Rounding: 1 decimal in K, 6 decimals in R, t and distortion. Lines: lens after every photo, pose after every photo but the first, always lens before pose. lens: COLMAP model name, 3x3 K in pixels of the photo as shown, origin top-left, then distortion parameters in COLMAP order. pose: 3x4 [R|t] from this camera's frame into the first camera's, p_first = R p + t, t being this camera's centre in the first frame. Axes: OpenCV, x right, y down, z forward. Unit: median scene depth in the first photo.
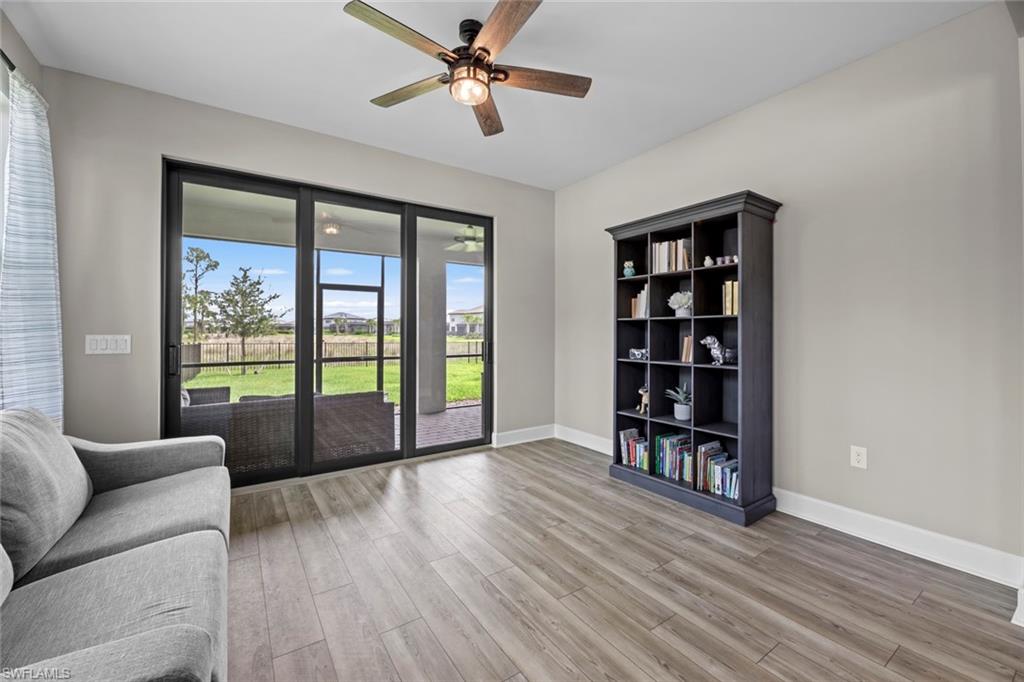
lens RADIAL K [[412.3, 0, 509.6], [0, 412.3, 337.3], [0, 0, 1]] dist [0.000512, 0.000072]
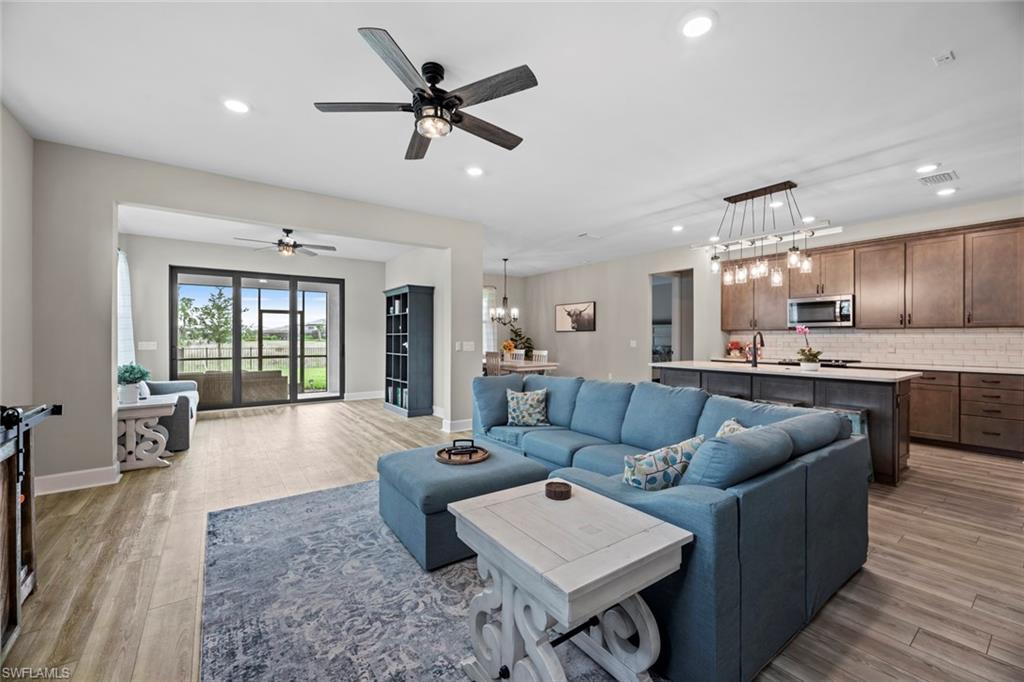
lens RADIAL K [[408.3, 0, 514.1], [0, 408.3, 337.2], [0, 0, 1]] dist [-0.000840, -0.000244]
pose [[0.999196, -0.002573, 0.040022, 0.191629], [0.003084, 0.999914, -0.012721, 0.000491], [-0.039985, 0.012835, 0.999118, -0.260268]]
